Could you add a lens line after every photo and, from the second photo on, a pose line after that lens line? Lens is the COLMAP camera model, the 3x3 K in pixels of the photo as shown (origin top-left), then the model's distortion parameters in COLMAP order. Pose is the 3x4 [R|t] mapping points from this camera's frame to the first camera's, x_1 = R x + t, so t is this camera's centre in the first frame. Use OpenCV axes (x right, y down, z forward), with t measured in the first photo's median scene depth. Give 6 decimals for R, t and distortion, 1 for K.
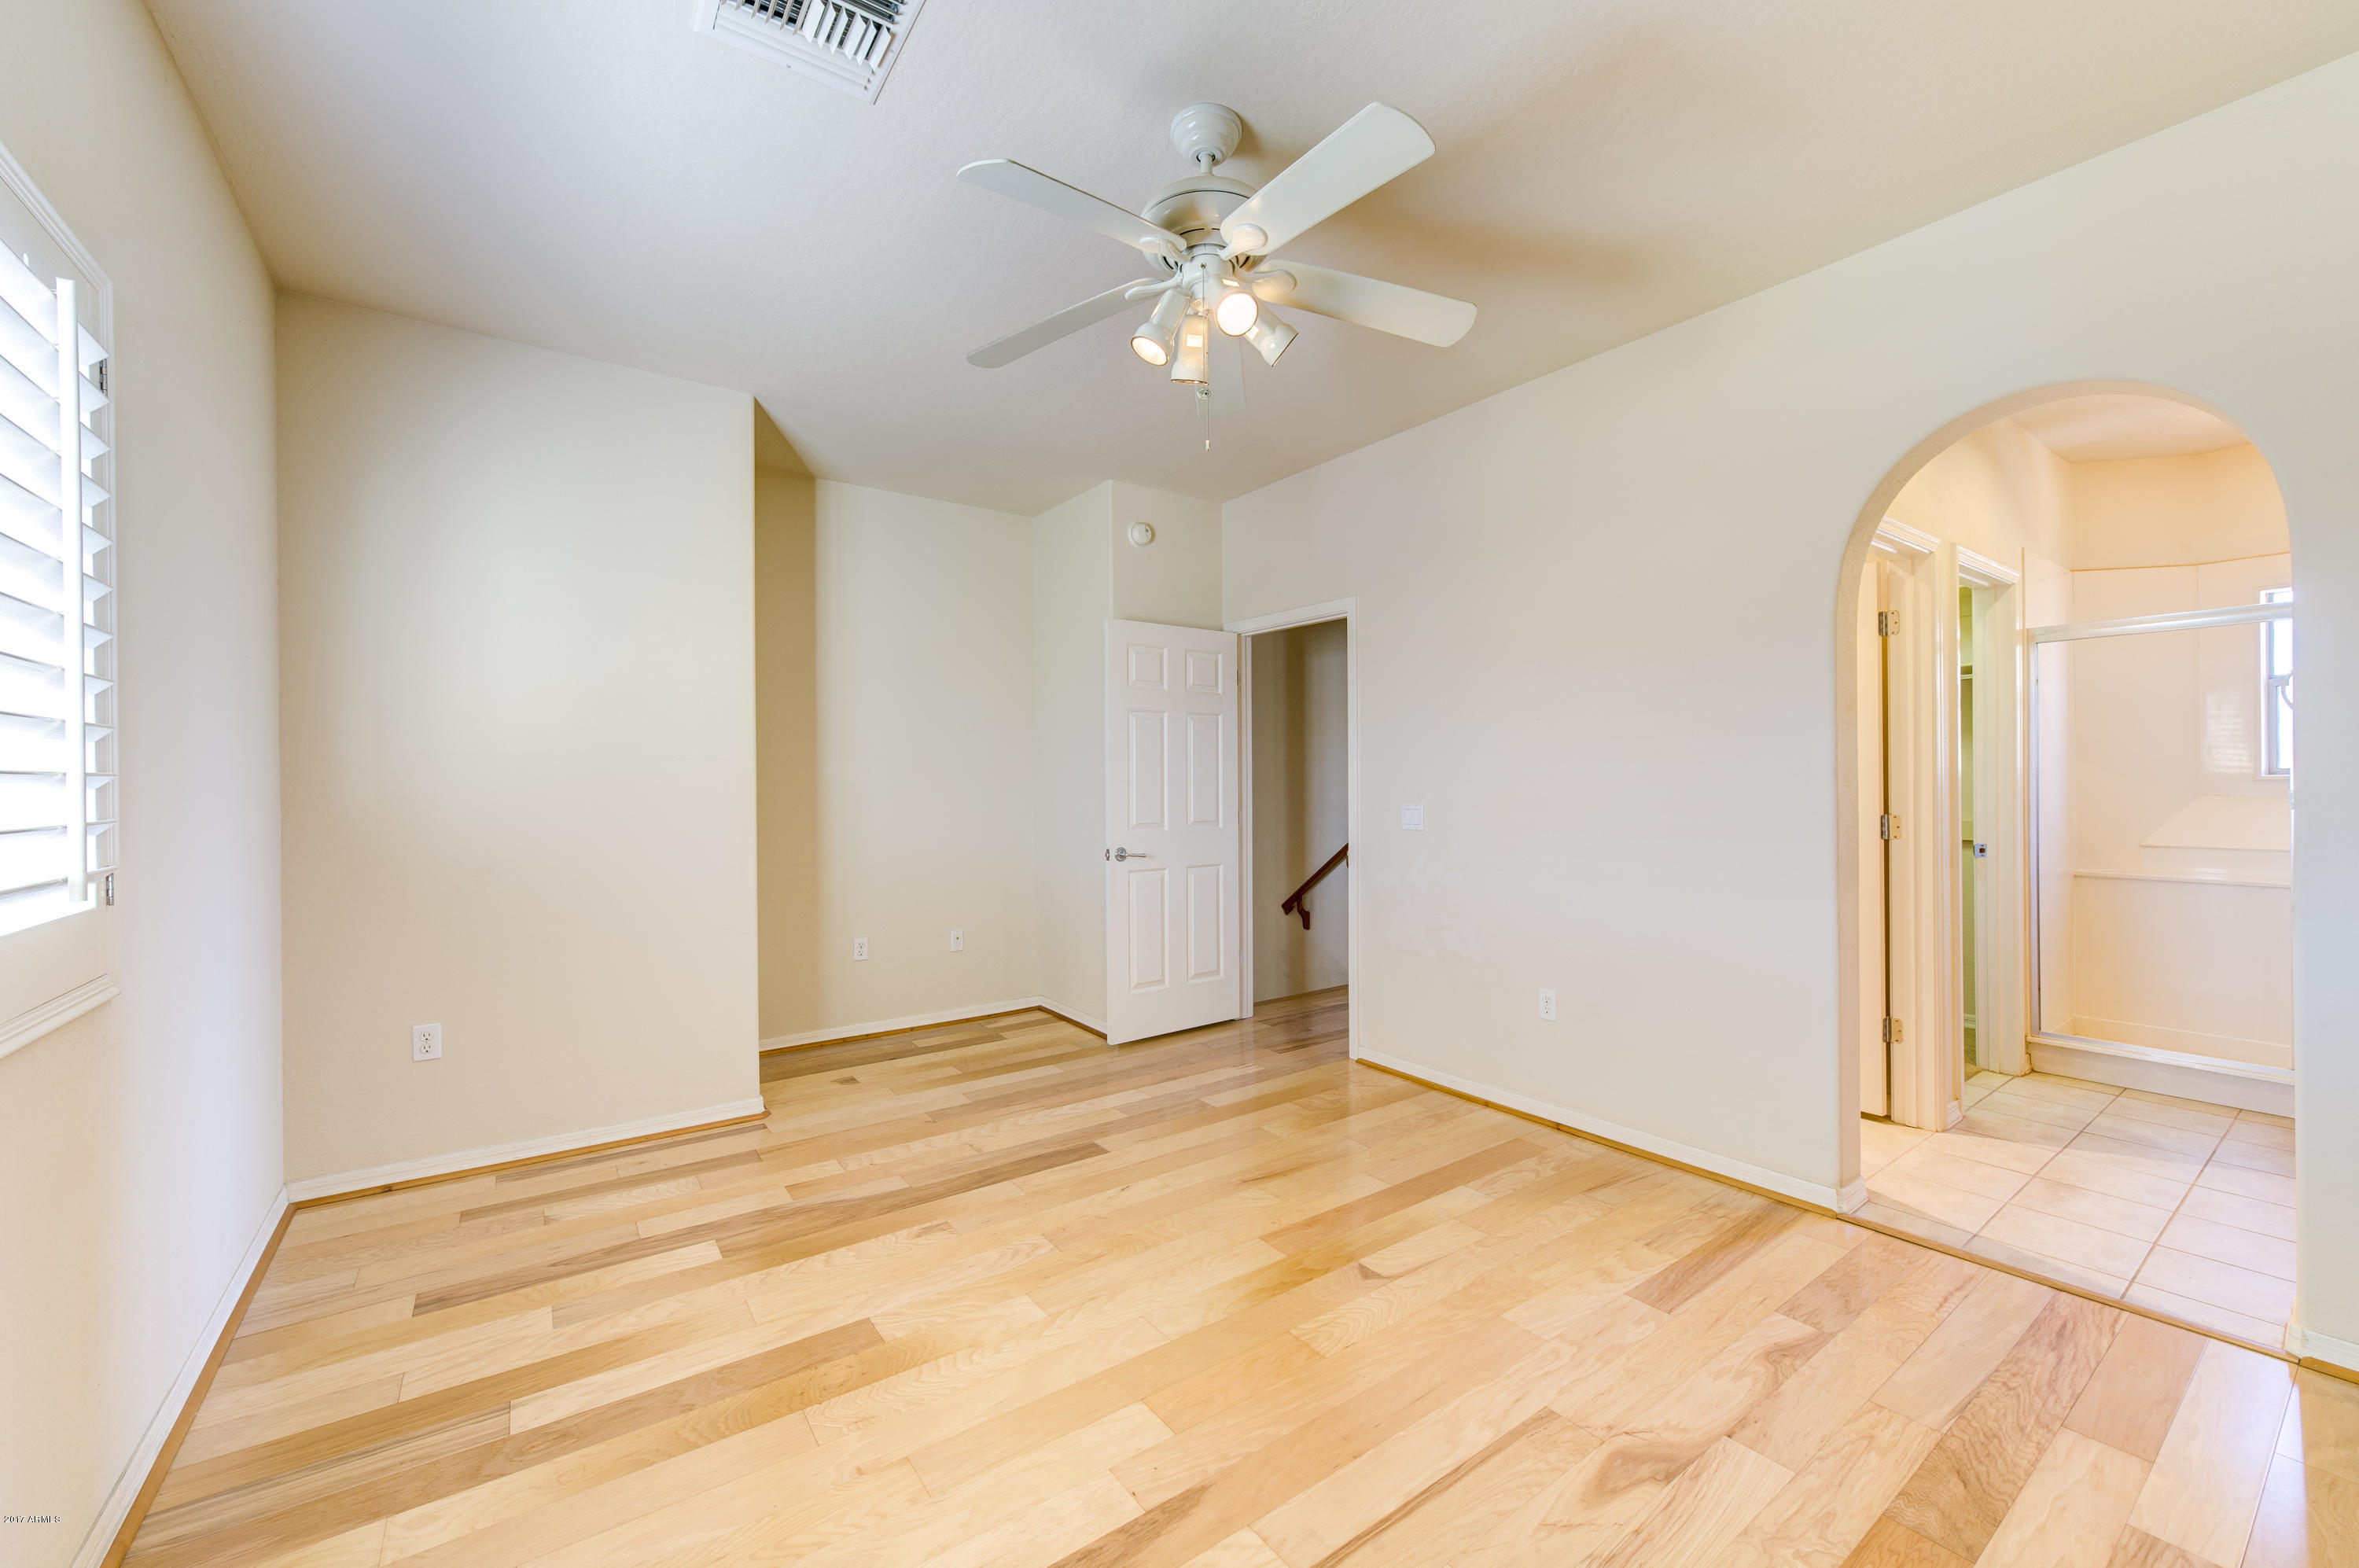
lens RADIAL K [[918.0, 0, 1178.7], [0, 918.0, 790.6], [0, 0, 1]] dist [0.000163, -0.000052]
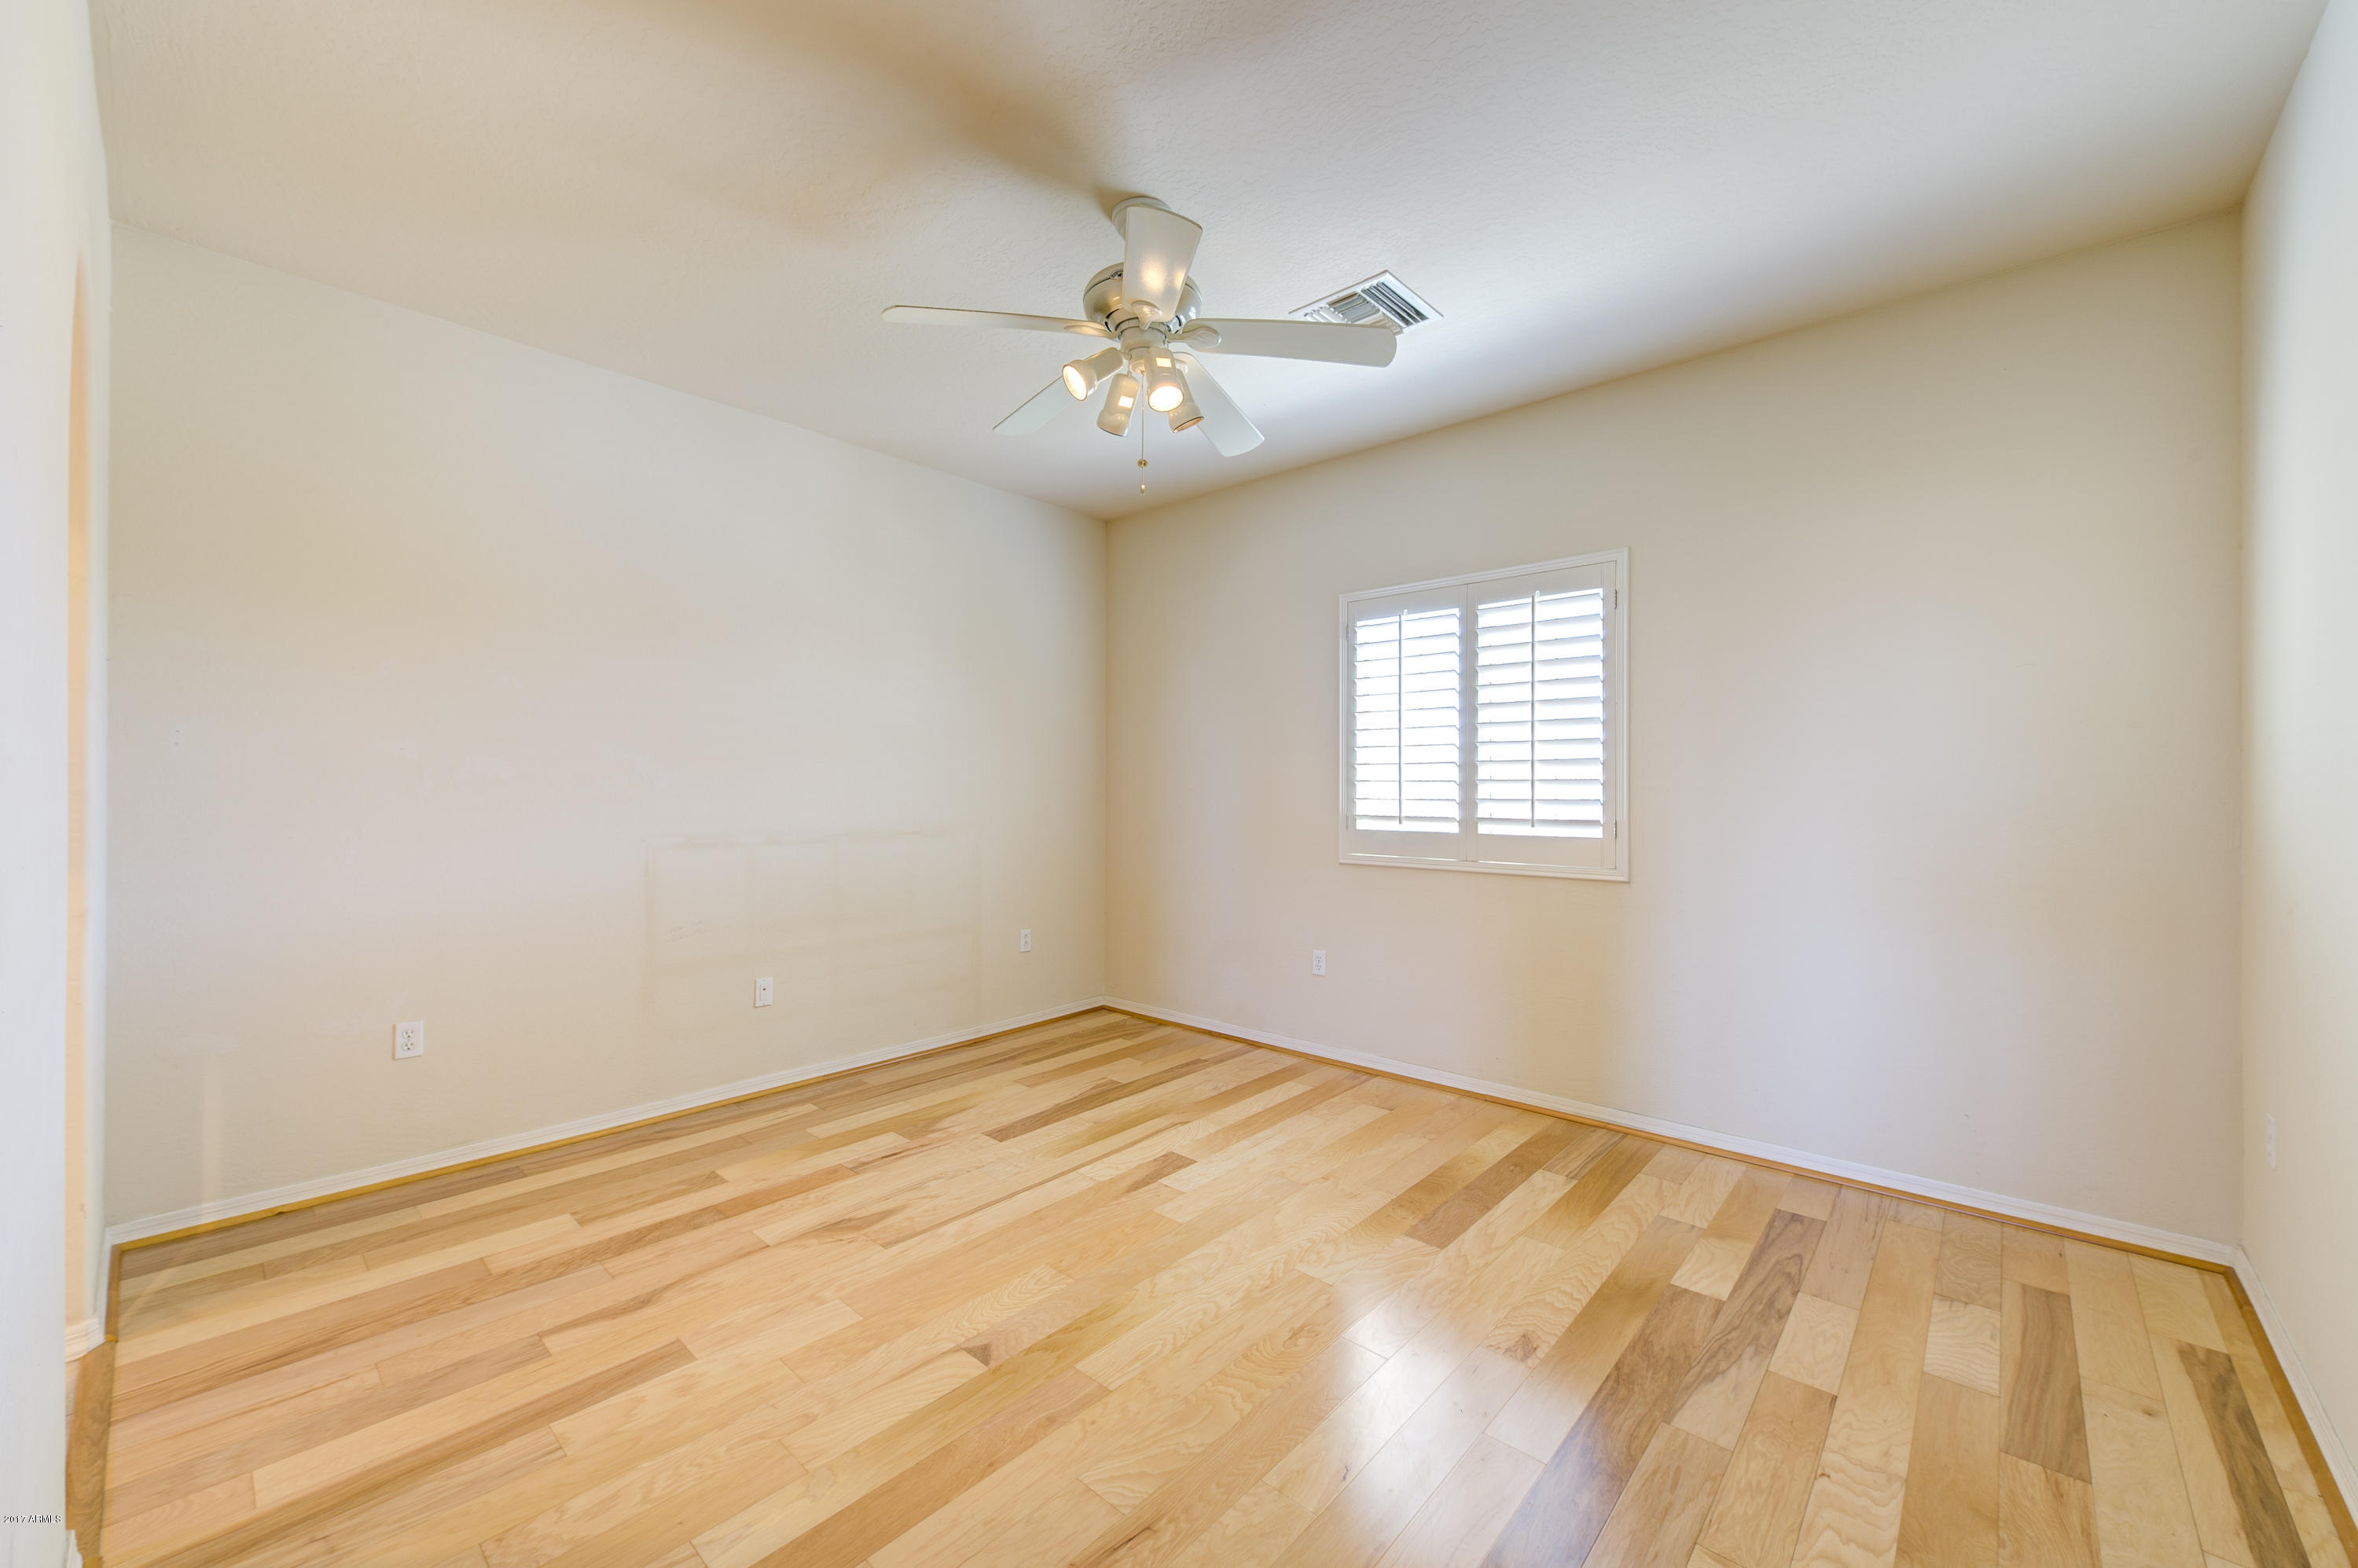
lens RADIAL K [[917.6, 0, 1178.2], [0, 917.6, 790.6], [0, 0, 1]] dist [0.000163, -0.000052]
pose [[-0.978116, 0.005675, -0.207981, 0.209889], [0.003249, 0.999923, 0.012004, -0.013935], [0.208033, 0.011065, -0.978059, 1.955539]]
